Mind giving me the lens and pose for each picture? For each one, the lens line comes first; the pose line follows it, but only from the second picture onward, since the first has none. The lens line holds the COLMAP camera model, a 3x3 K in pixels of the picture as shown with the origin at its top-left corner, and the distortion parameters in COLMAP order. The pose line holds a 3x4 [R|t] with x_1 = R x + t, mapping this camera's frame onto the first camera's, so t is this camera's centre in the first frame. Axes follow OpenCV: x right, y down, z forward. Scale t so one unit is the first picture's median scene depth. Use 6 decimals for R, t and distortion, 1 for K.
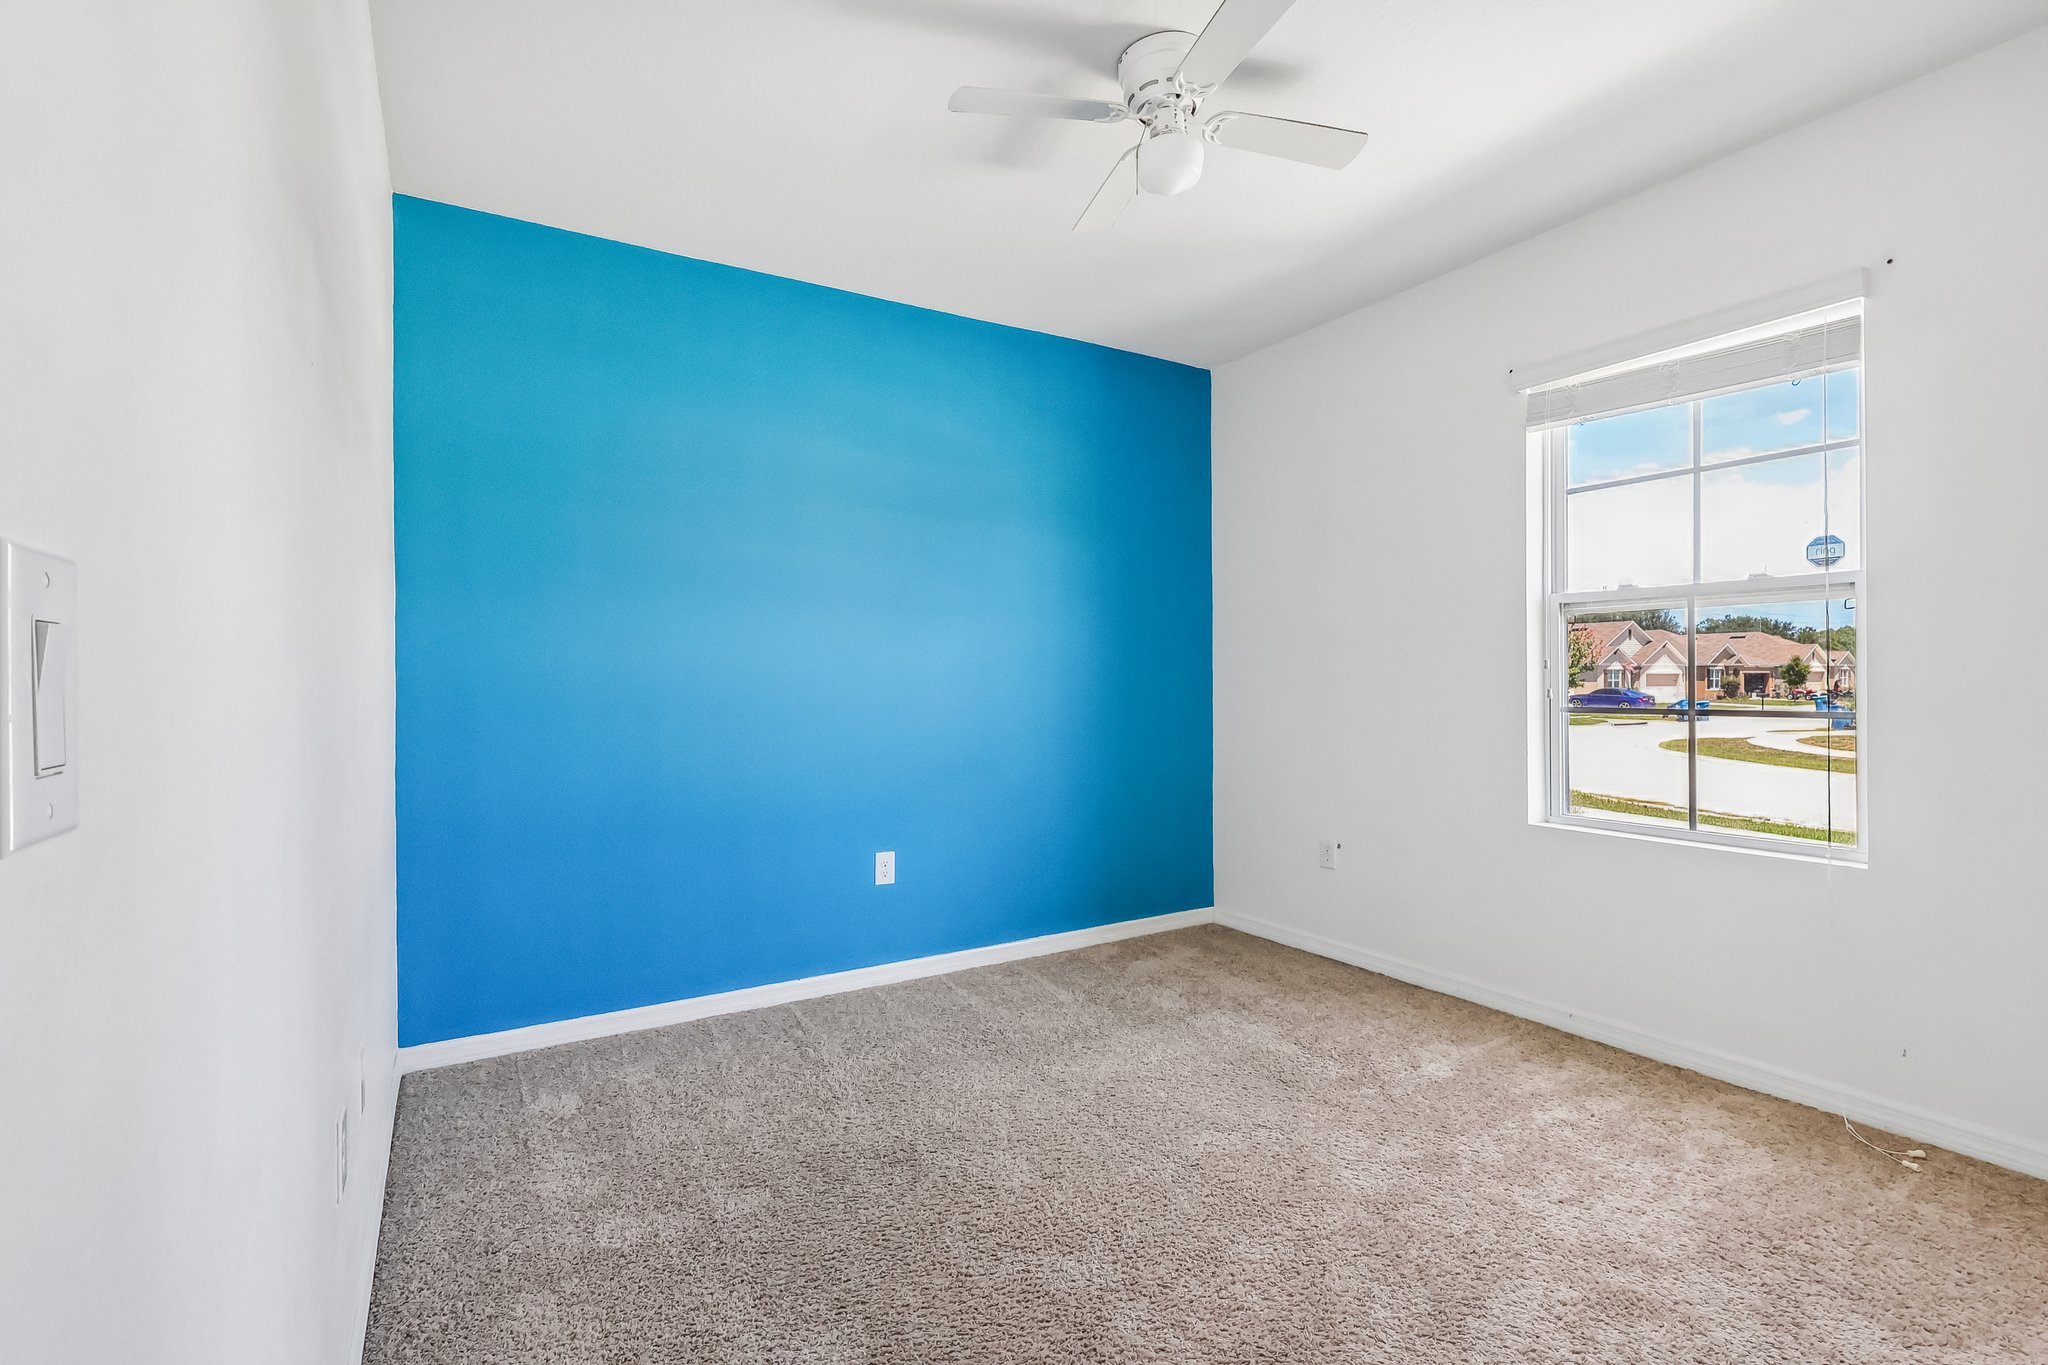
lens RADIAL K [[942.2, 0, 1023.7], [0, 942.2, 672.8], [0, 0, 1]] dist [-0.003350, 0.001387]
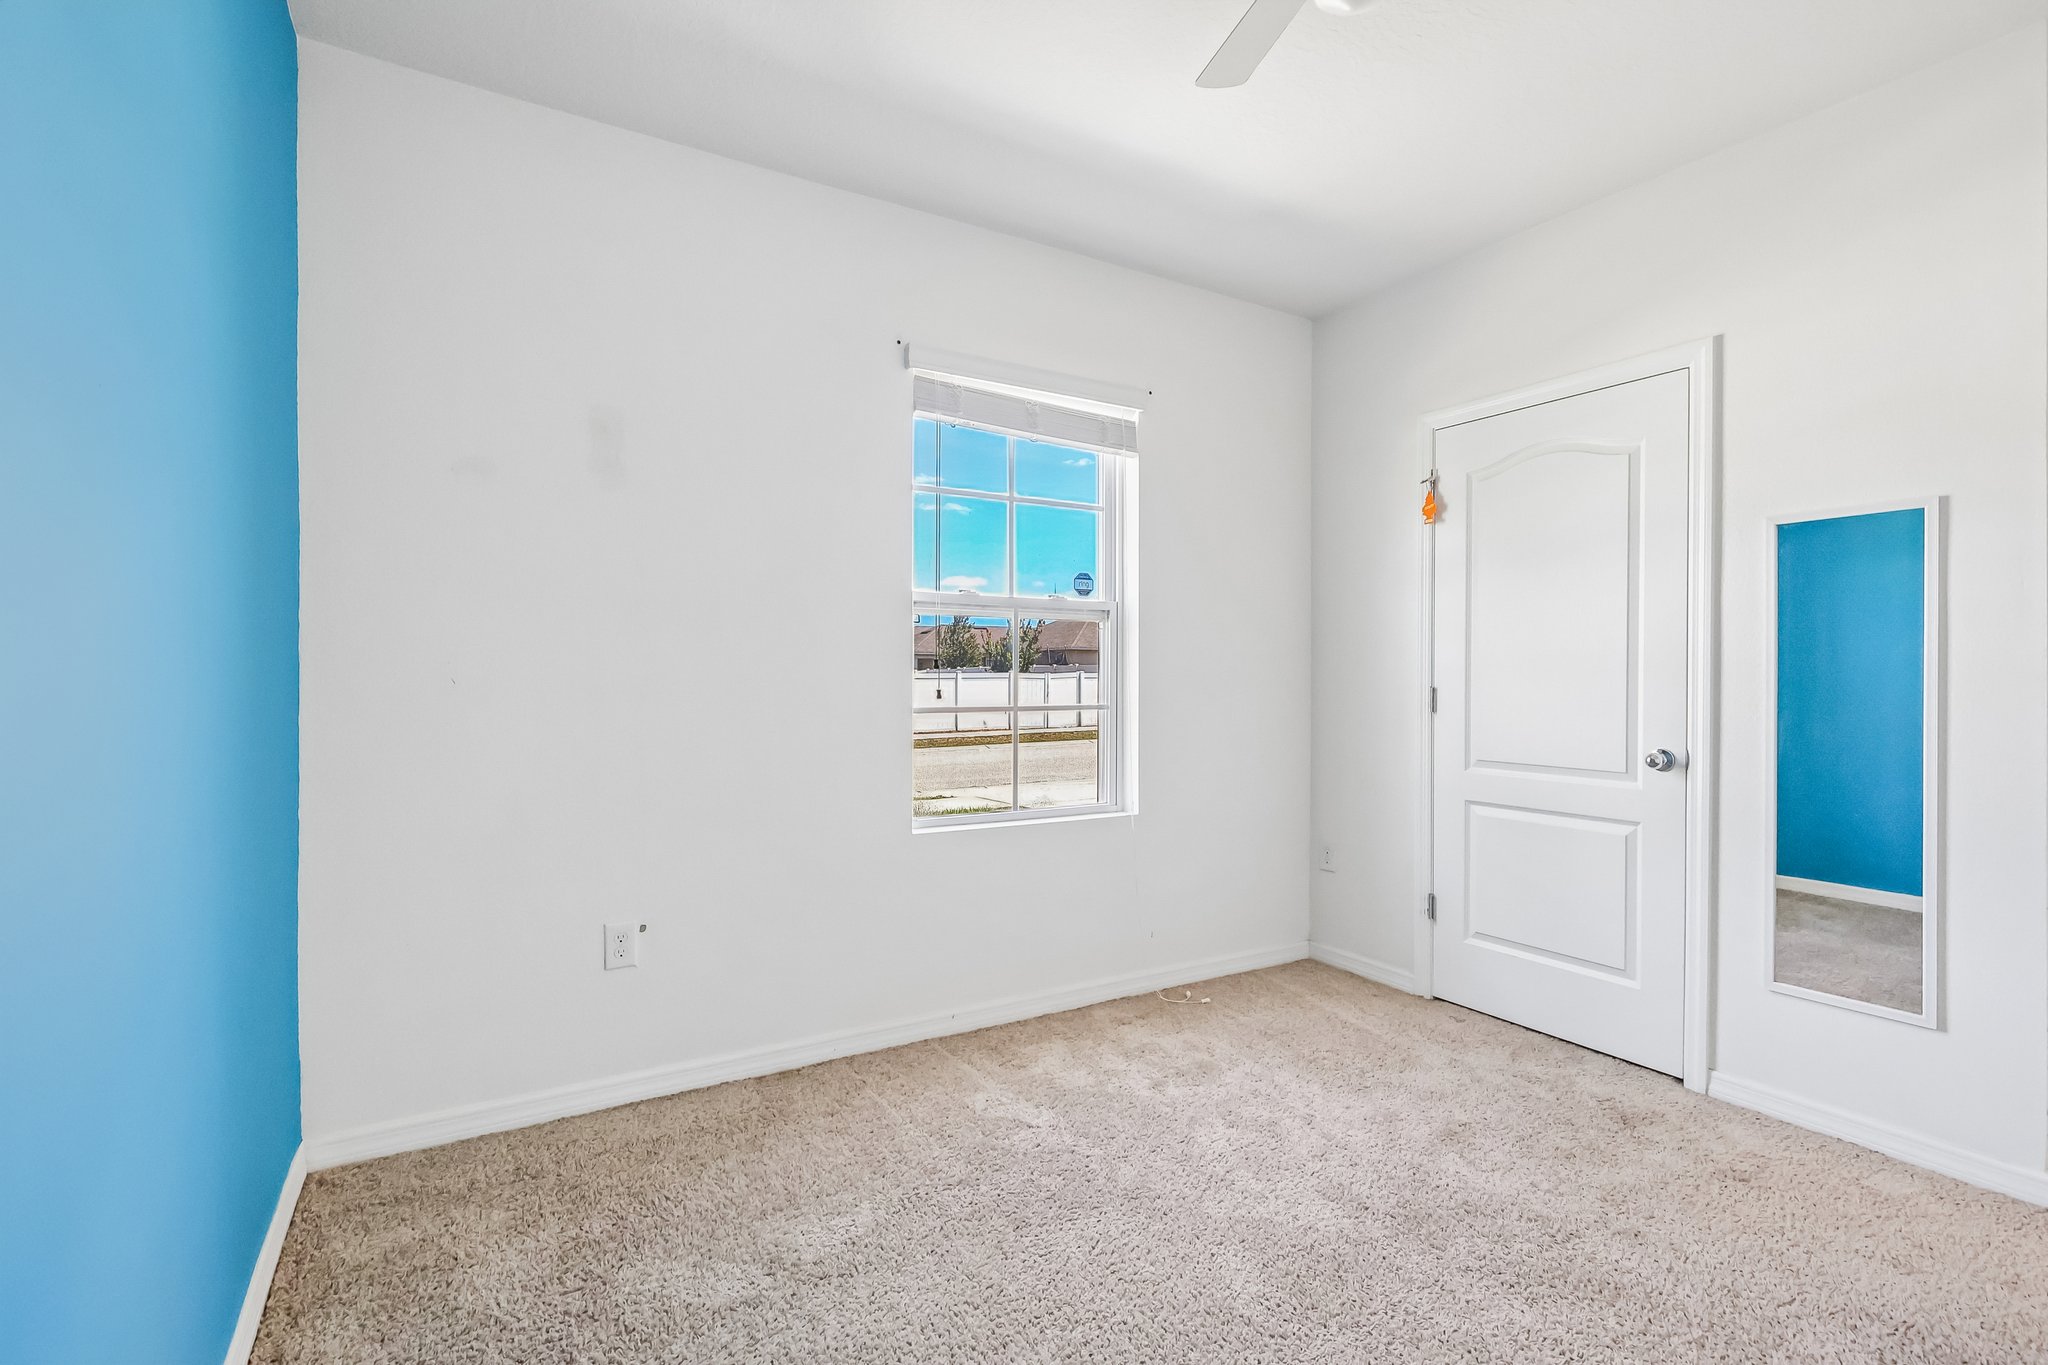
lens RADIAL K [[942.2, 0, 1030.2], [0, 942.2, 679.0], [0, 0, 1]] dist [-0.003350, 0.001387]
pose [[0.007517, 0.002418, 0.999969, -0.466861], [-0.012221, 0.999923, -0.002326, 0.008401], [-0.999897, -0.012203, 0.007546, 1.023796]]
